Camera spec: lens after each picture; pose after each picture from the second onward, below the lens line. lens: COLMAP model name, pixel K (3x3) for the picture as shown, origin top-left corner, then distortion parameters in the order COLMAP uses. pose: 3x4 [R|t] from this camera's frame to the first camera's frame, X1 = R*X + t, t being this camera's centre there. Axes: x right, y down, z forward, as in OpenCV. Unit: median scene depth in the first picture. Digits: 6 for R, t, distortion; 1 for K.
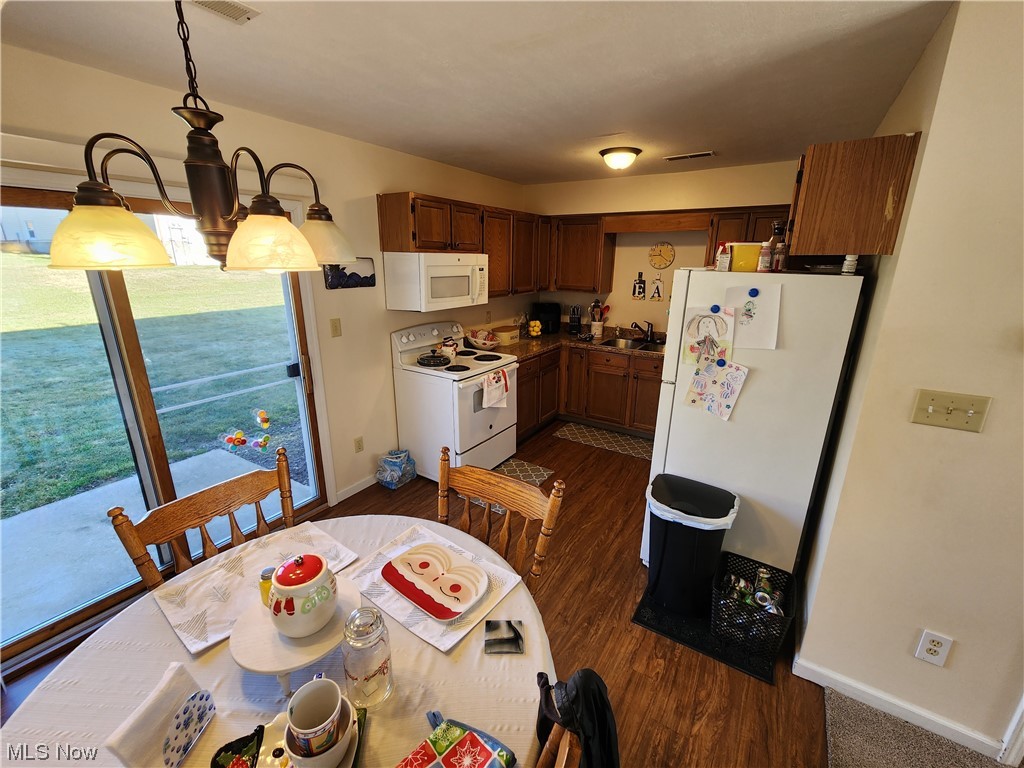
lens RADIAL K [[423.1, 0, 516.7], [0, 423.1, 385.2], [0, 0, 1]] dist [0.002627, 0.000189]
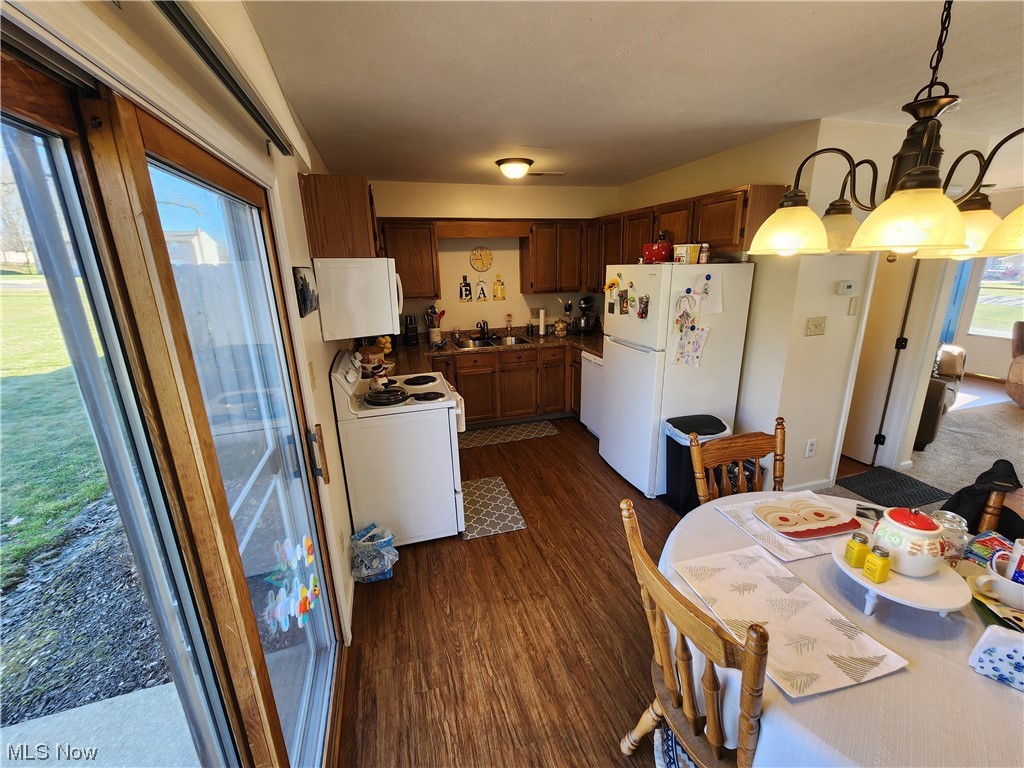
lens RADIAL K [[423.1, 0, 517.8], [0, 423.1, 388.3], [0, 0, 1]] dist [0.002627, 0.000189]
pose [[0.641384, -0.241011, 0.728382, -0.689810], [0.250458, 0.963140, 0.098145, -0.101446], [-0.725187, 0.119480, 0.678106, 0.337800]]
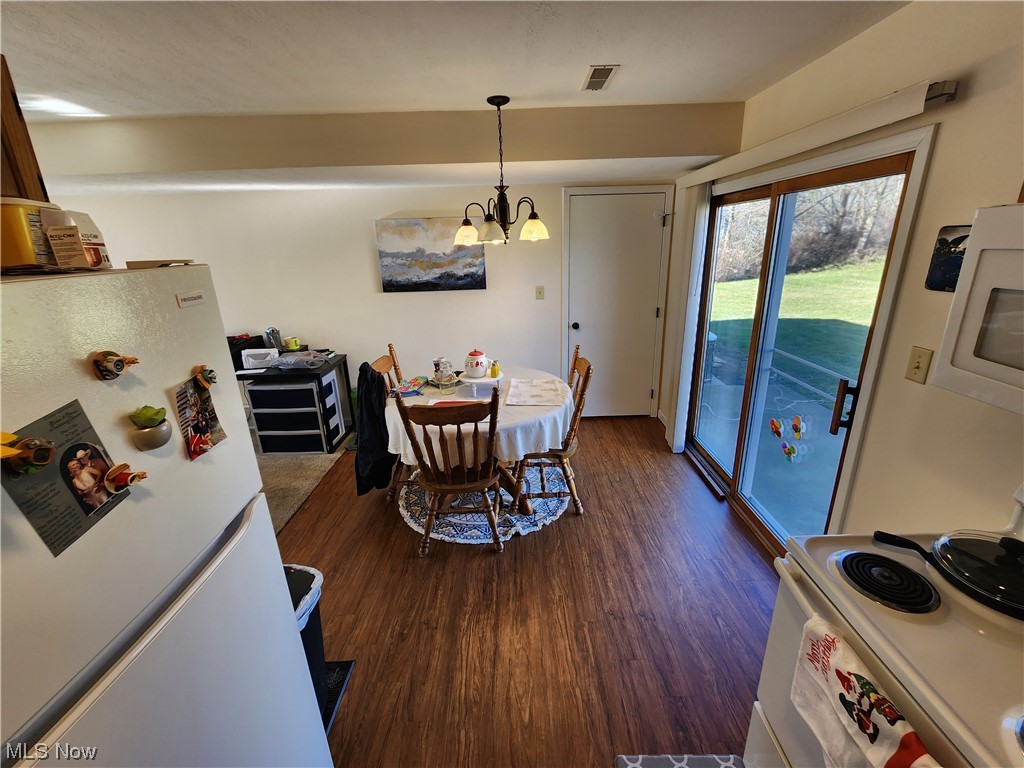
lens RADIAL K [[423.1, 0, 522.6], [0, 423.1, 373.7], [0, 0, 1]] dist [0.002627, 0.000189]
pose [[-0.831352, 0.183877, -0.524445, 0.244940], [-0.133625, 0.849857, 0.509792, -0.320782], [0.539442, 0.493896, -0.681960, 1.095405]]
